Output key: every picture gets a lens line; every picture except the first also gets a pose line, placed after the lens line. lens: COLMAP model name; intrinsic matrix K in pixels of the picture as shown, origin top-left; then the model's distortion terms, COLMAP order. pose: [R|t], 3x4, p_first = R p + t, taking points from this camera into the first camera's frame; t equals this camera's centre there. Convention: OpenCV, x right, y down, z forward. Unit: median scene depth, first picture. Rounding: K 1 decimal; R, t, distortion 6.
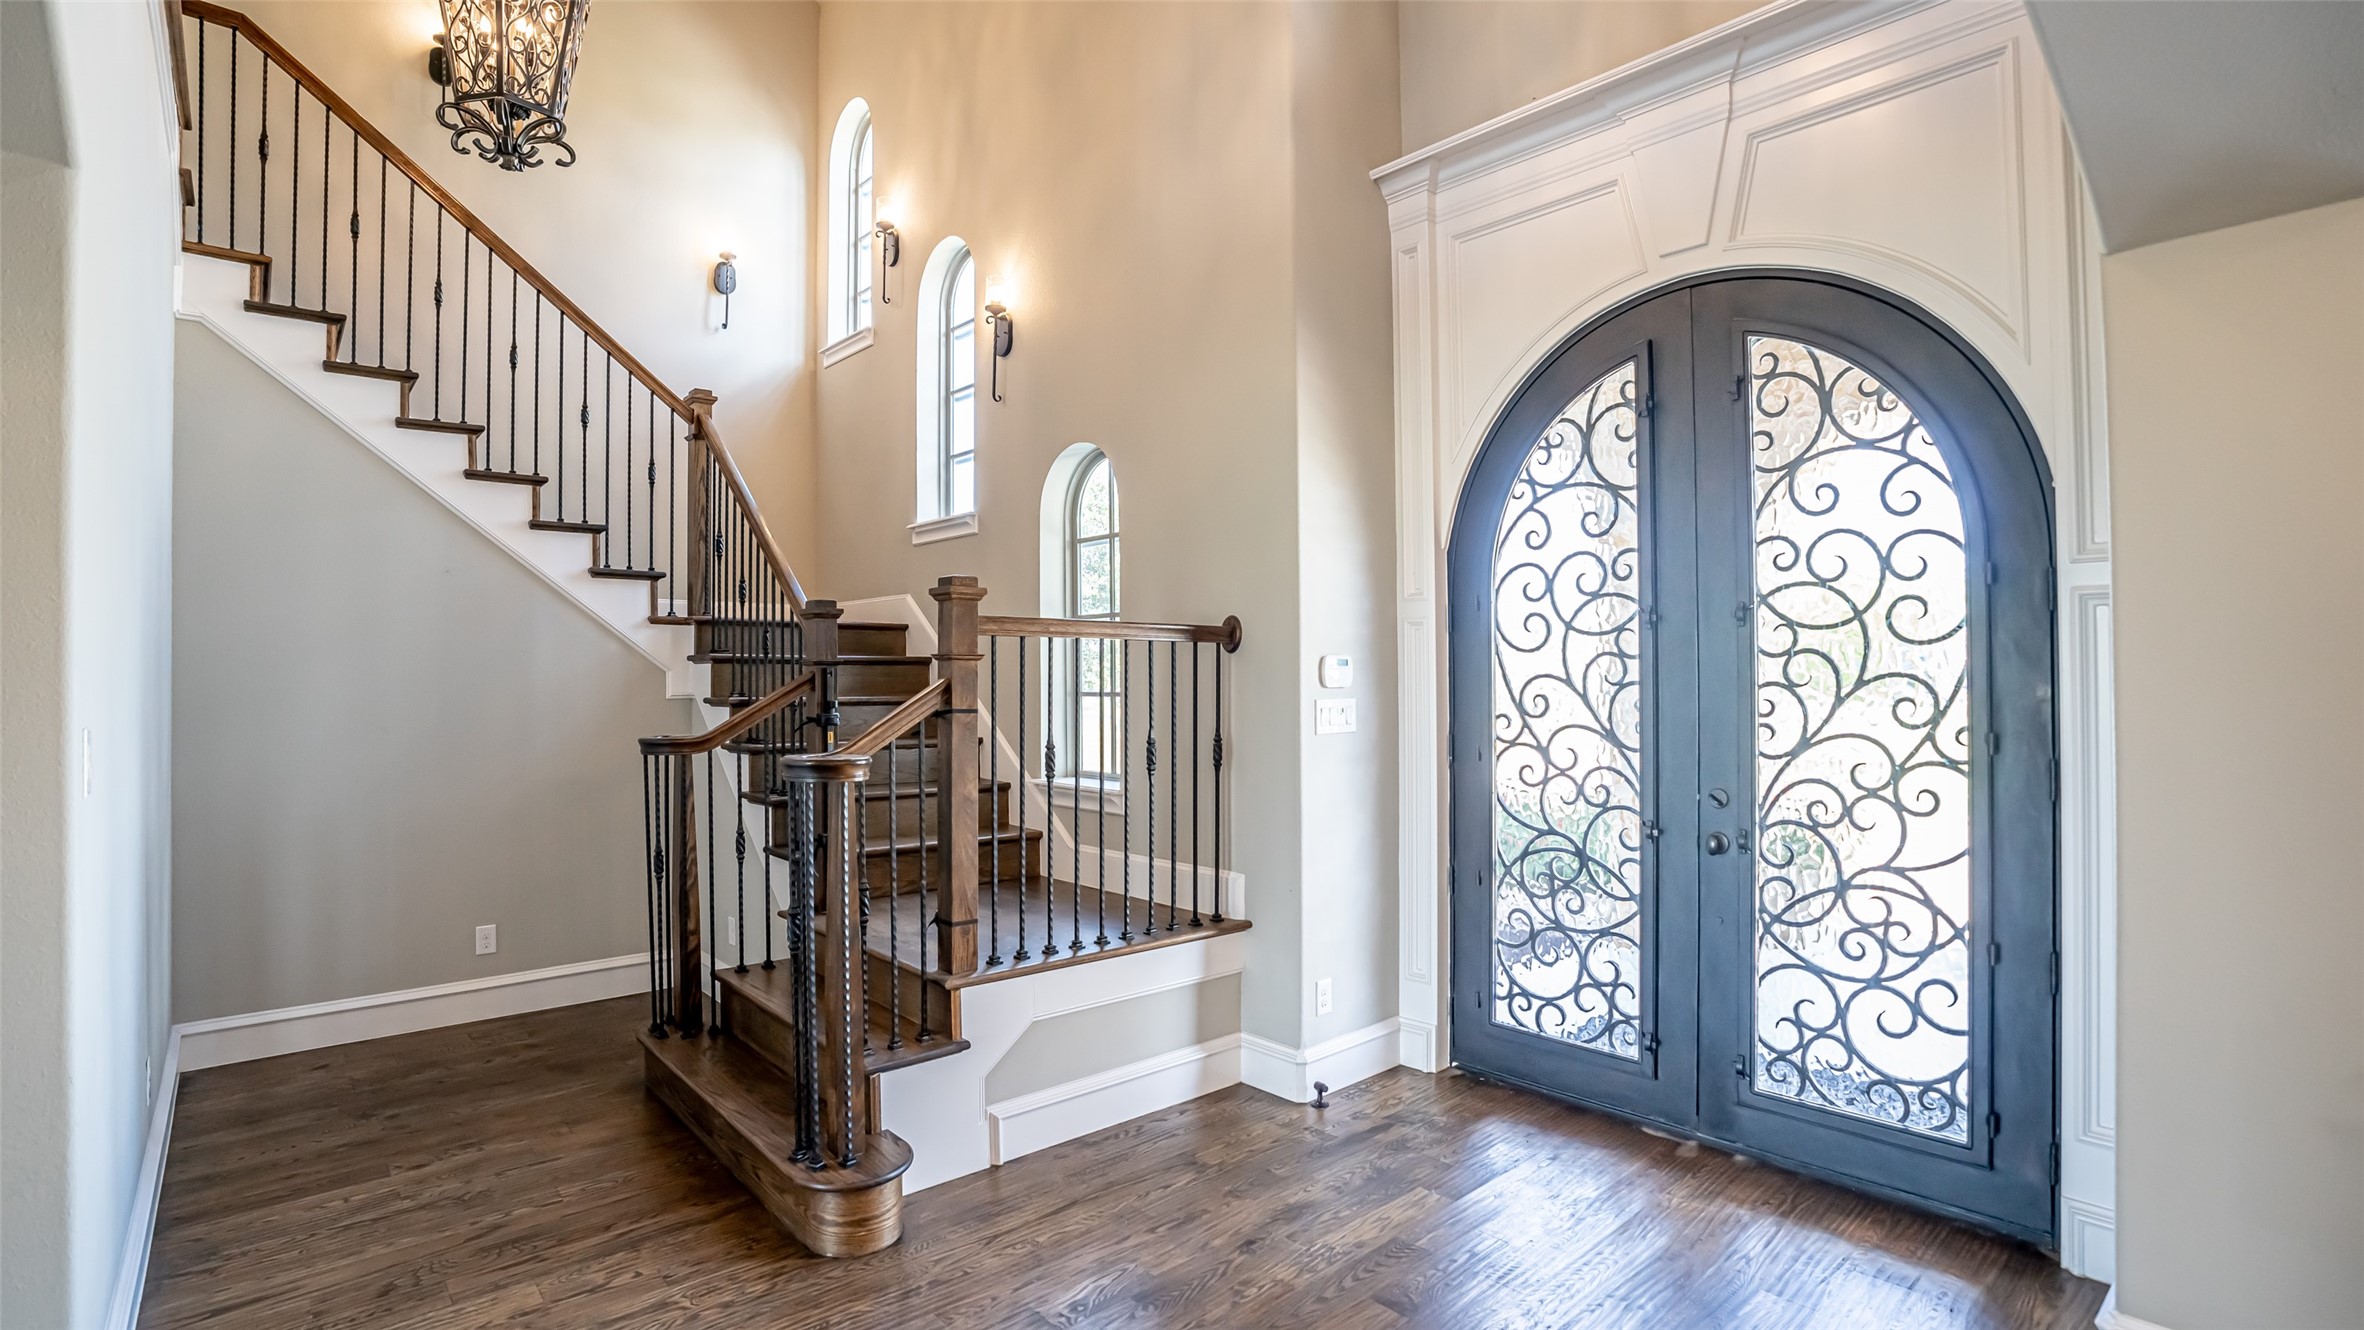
lens RADIAL K [[1110.2, 0, 1176.5], [0, 1110.2, 666.5], [0, 0, 1]] dist [-0.055371, 0.015539]
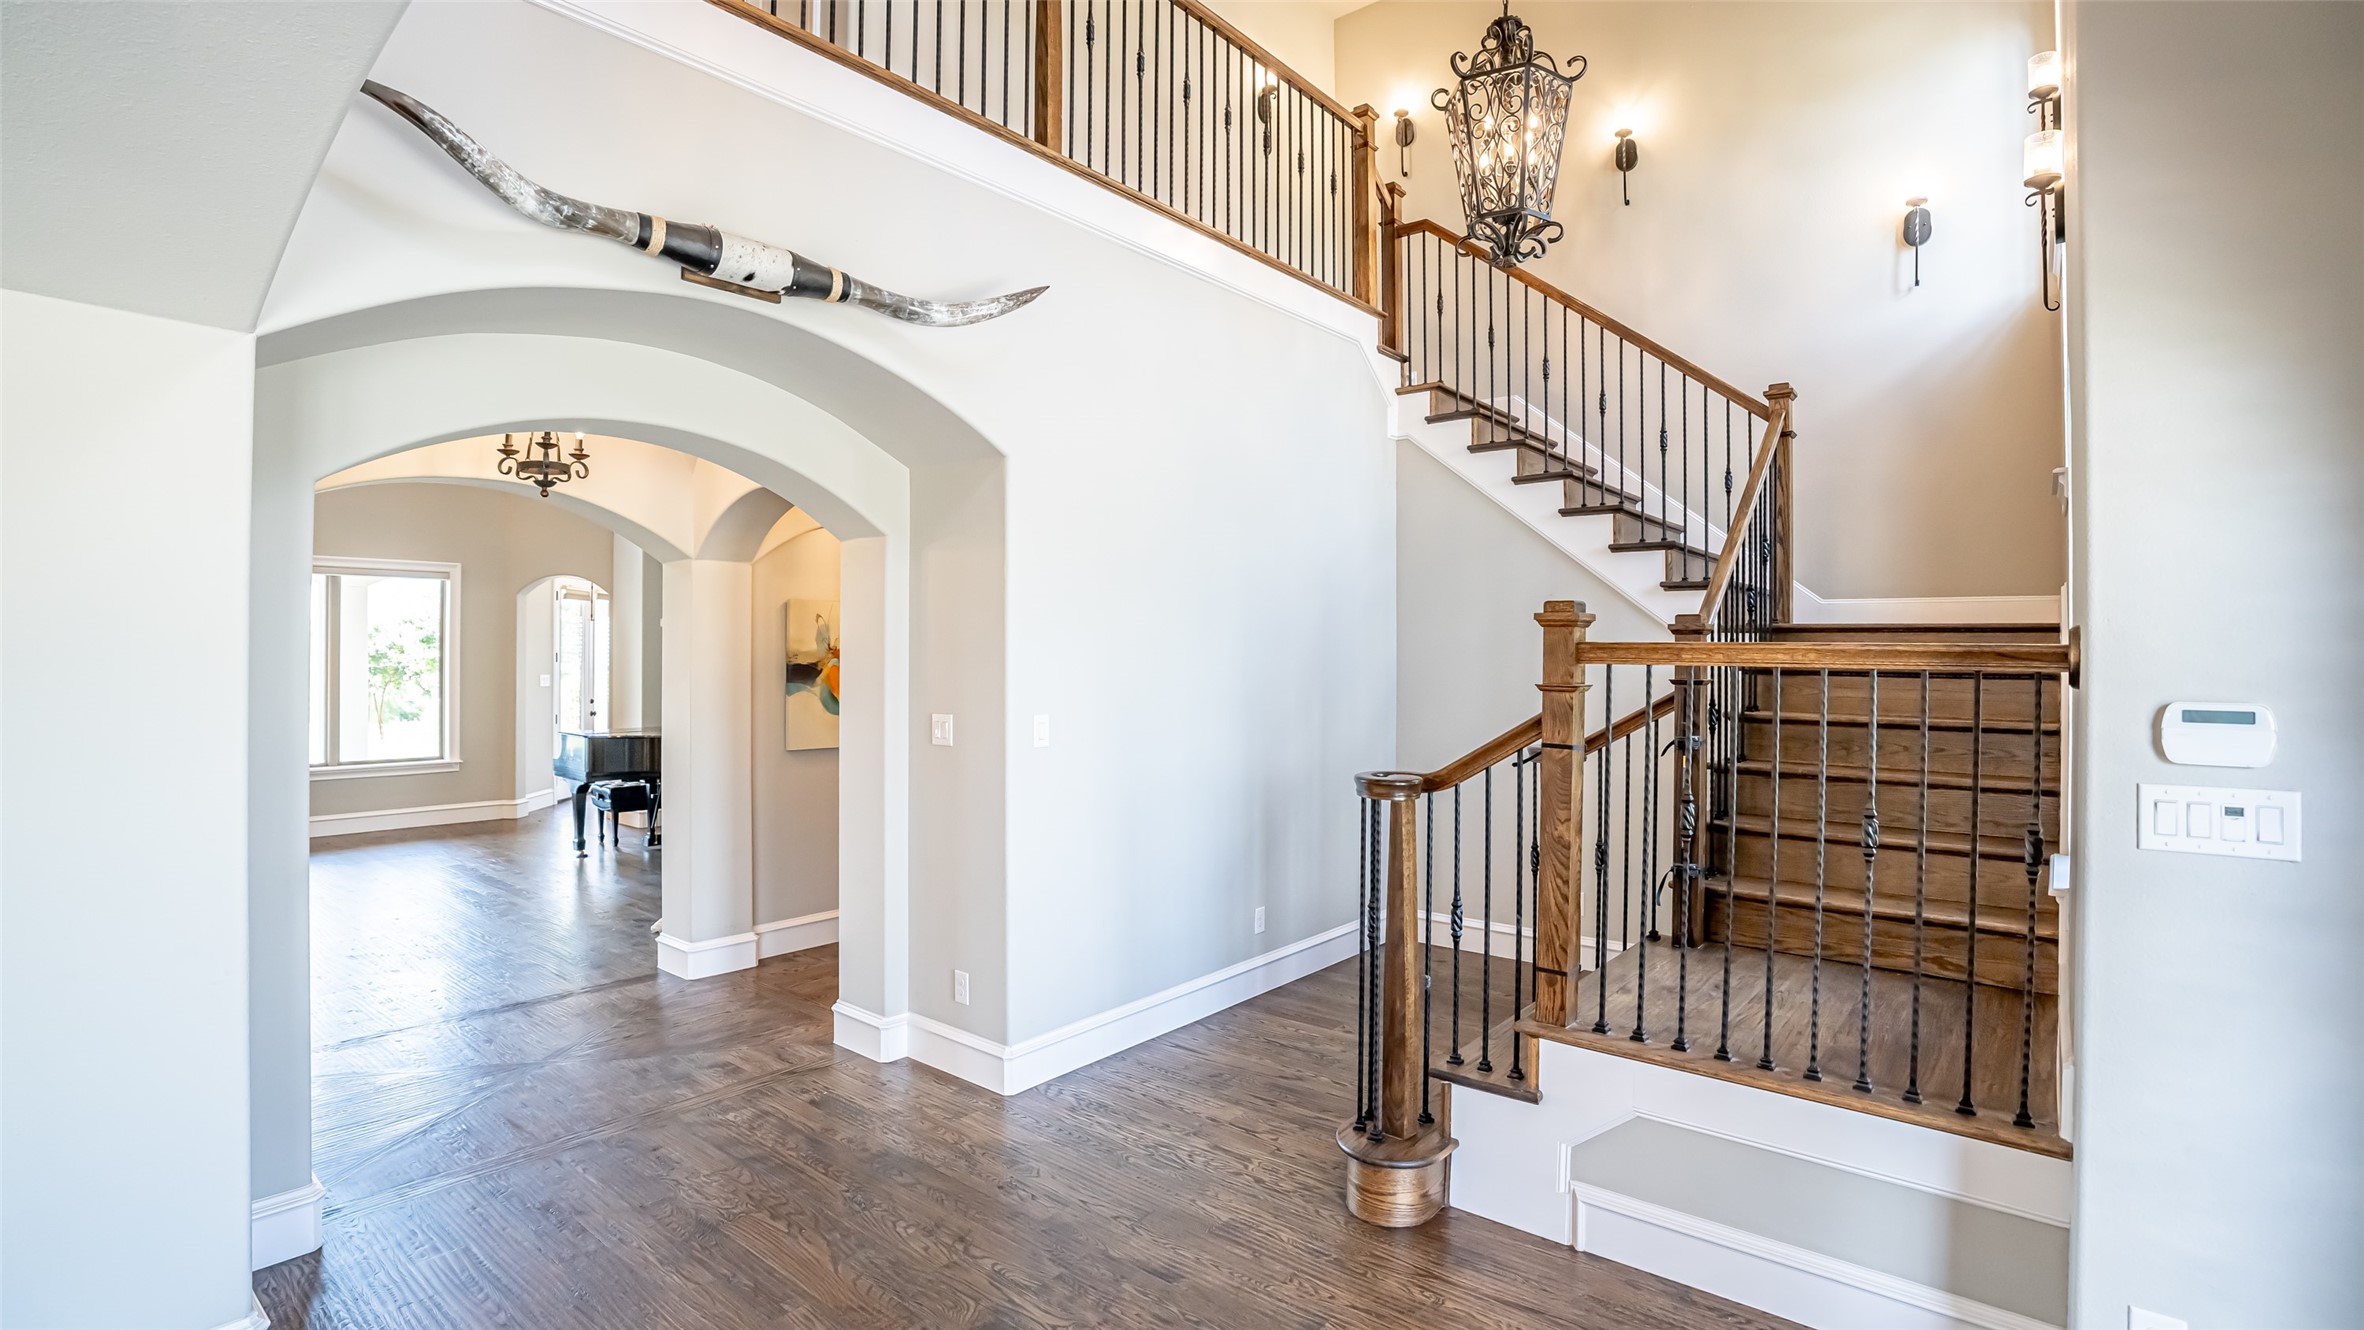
lens RADIAL K [[1110.2, 0, 1174.9], [0, 1110.2, 656.7], [0, 0, 1]] dist [-0.055371, 0.015539]
pose [[0.145928, 0.010845, -0.989236, 0.587999], [0.002204, 0.999934, 0.011287, -0.039687], [0.989293, -0.003827, 0.145894, 0.476853]]
